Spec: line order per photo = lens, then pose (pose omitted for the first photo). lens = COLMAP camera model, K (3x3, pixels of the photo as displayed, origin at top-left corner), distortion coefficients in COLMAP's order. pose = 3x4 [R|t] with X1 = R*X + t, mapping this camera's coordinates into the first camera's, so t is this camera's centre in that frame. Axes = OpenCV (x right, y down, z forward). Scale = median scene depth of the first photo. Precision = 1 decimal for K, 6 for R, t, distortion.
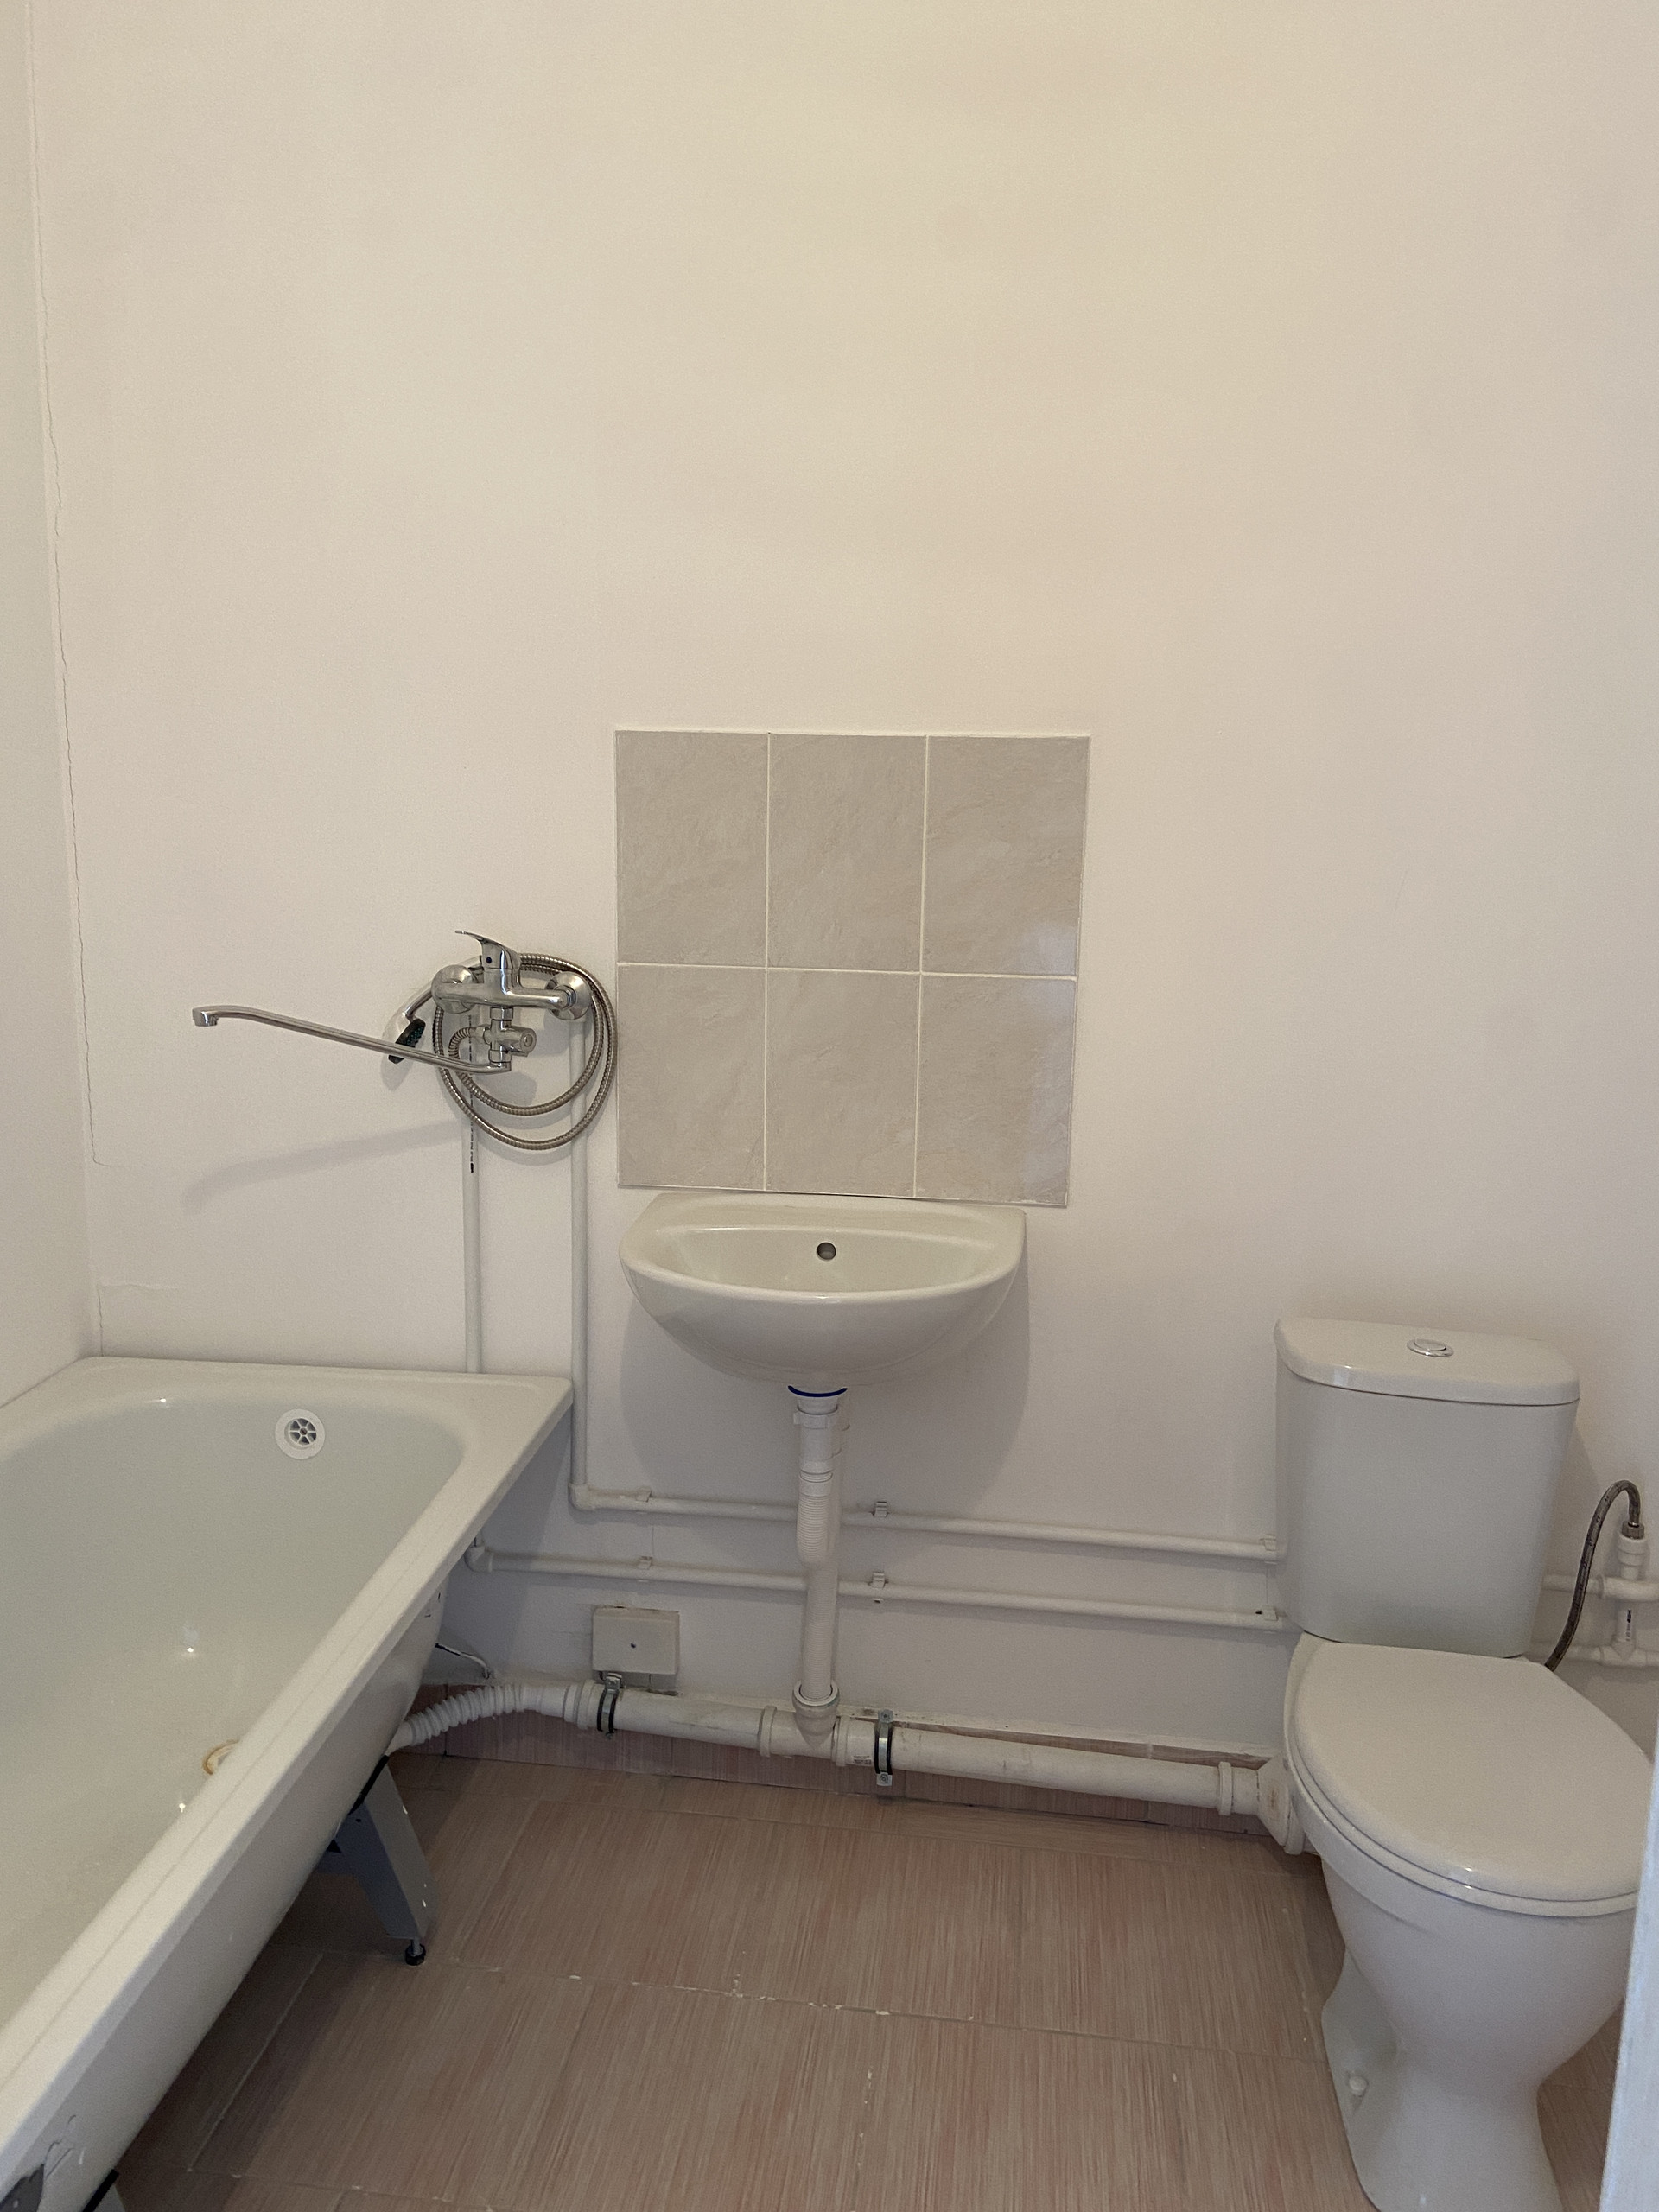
lens RADIAL K [[1683.7, 0, 821.8], [0, 1683.7, 1087.8], [0, 0, 1]] dist [0.113632, -0.143114]
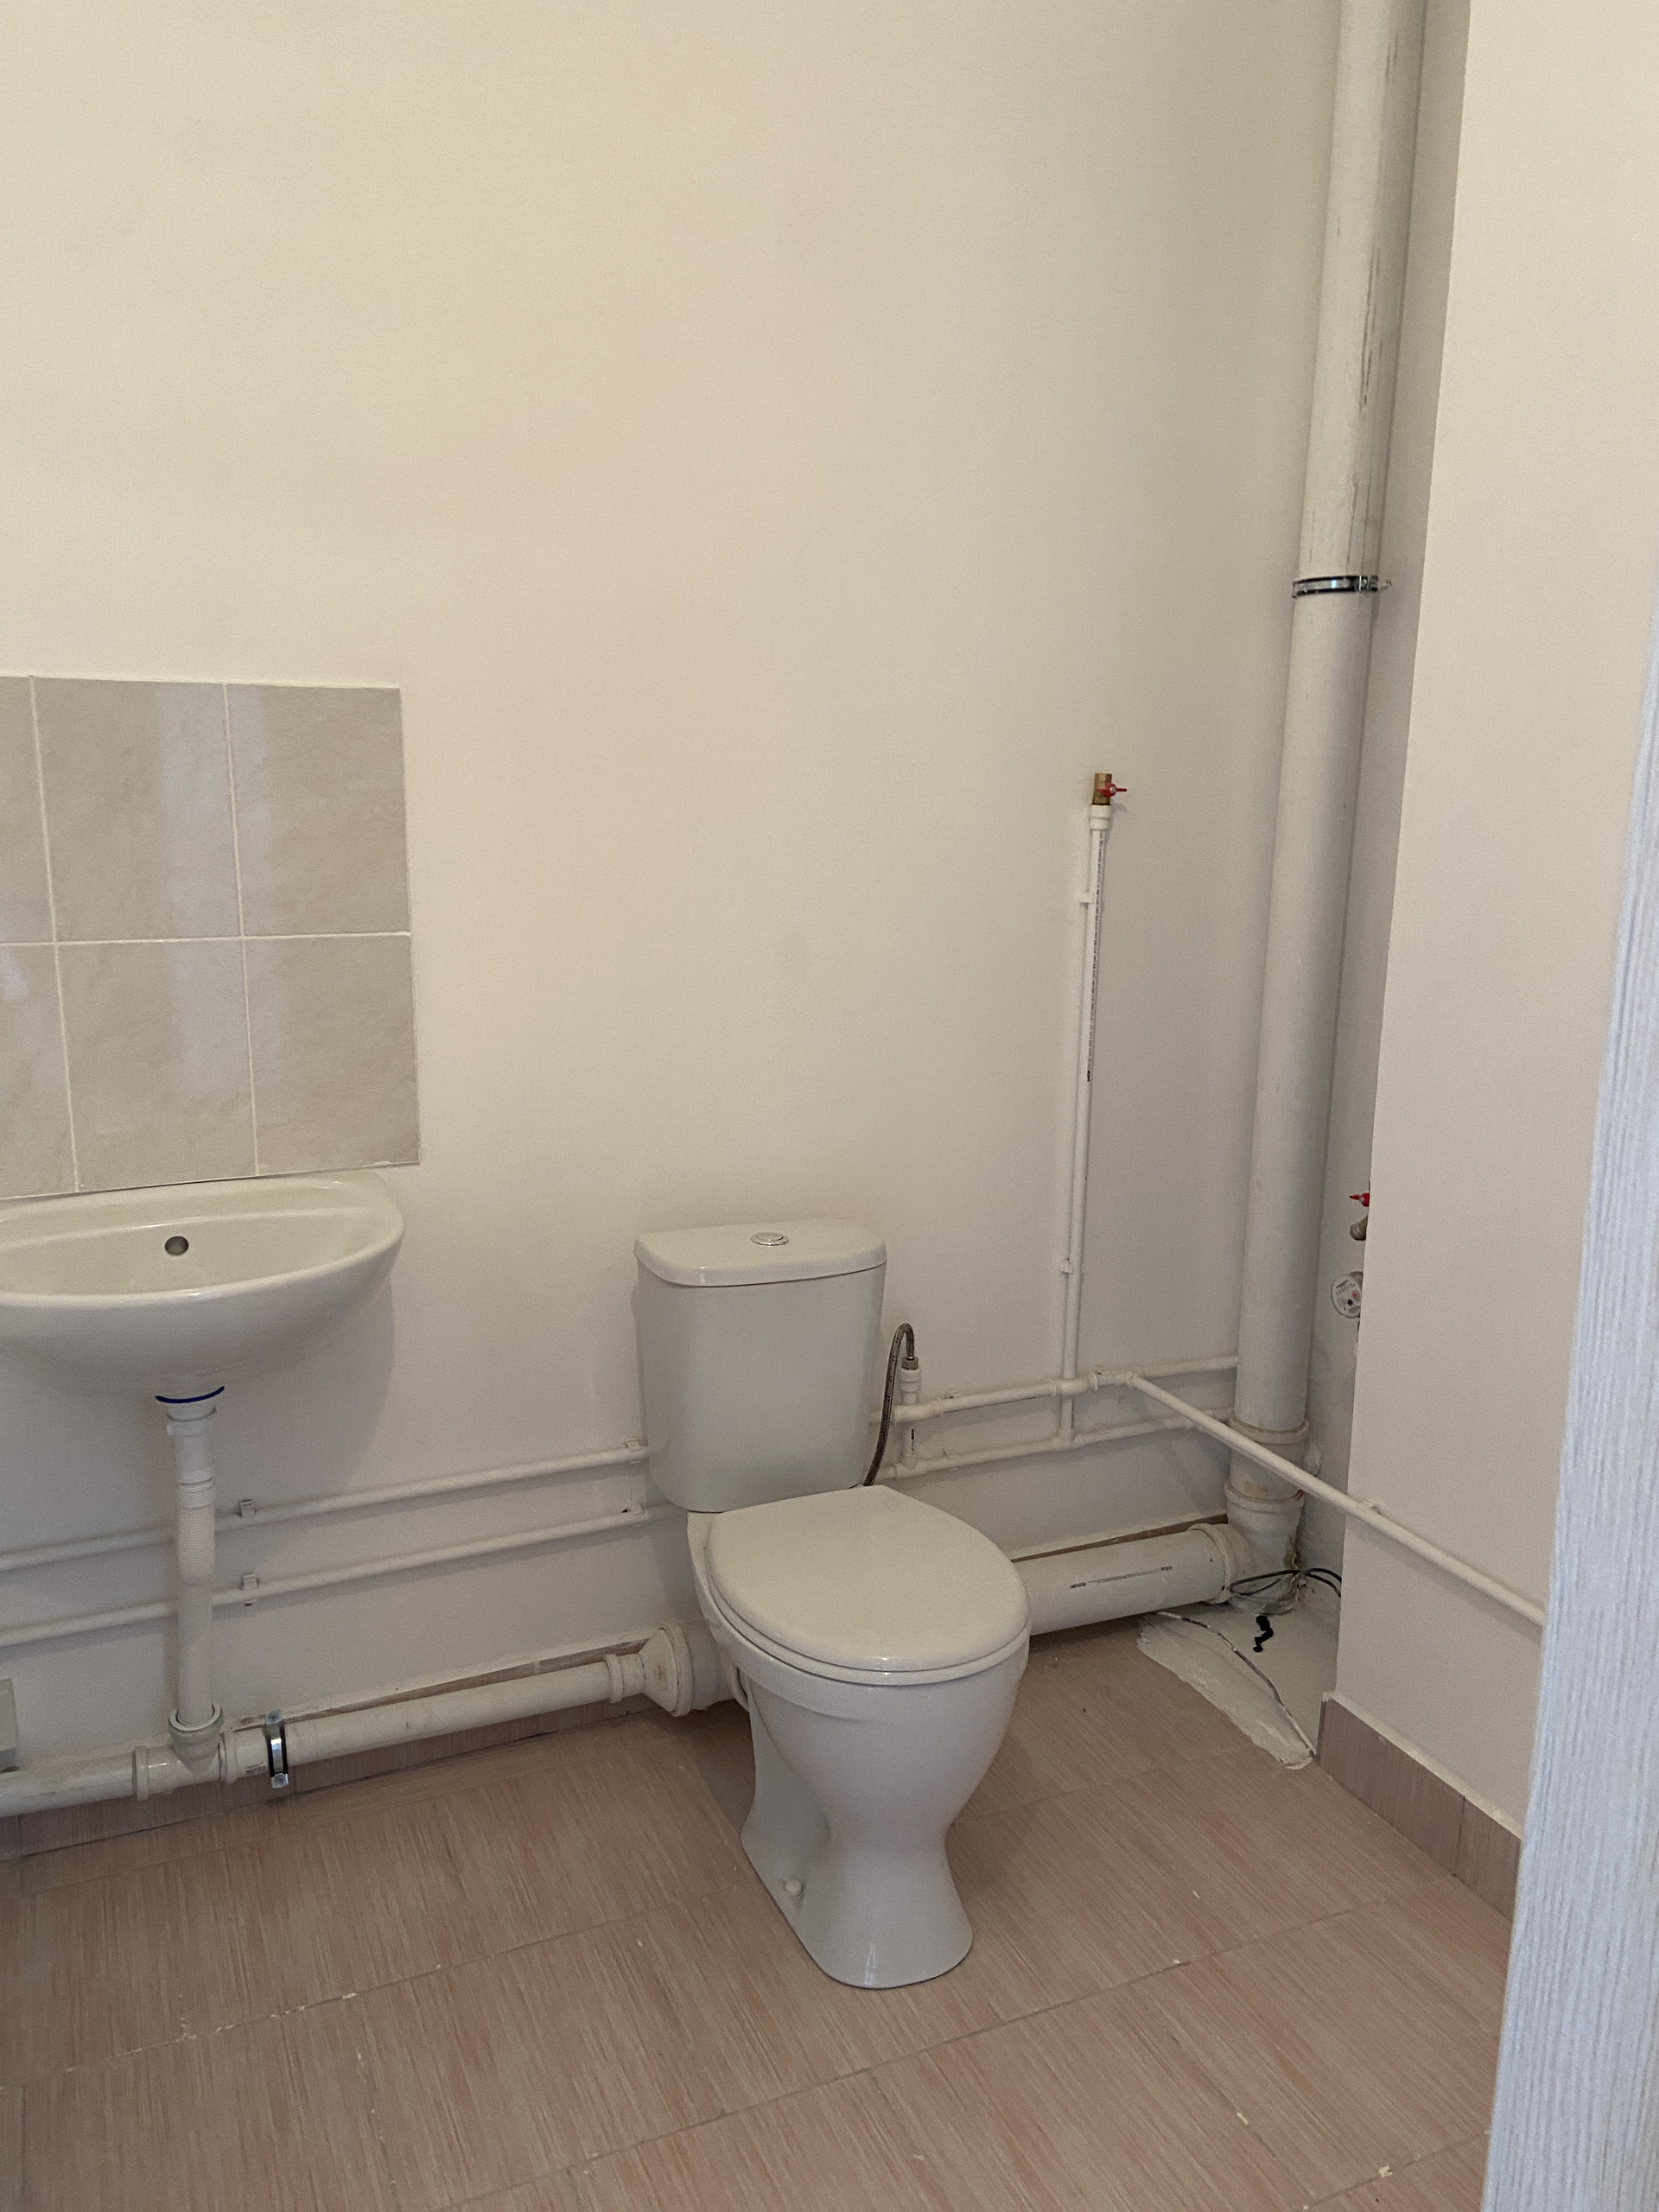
lens RADIAL K [[1683.7, 0, 842.9], [0, 1683.7, 1105.4], [0, 0, 1]] dist [0.113632, -0.143114]
pose [[0.848199, -0.117970, 0.516374, -0.158156], [0.097829, 0.993001, 0.066165, -0.005363], [-0.520565, -0.005605, 0.853803, 0.013752]]
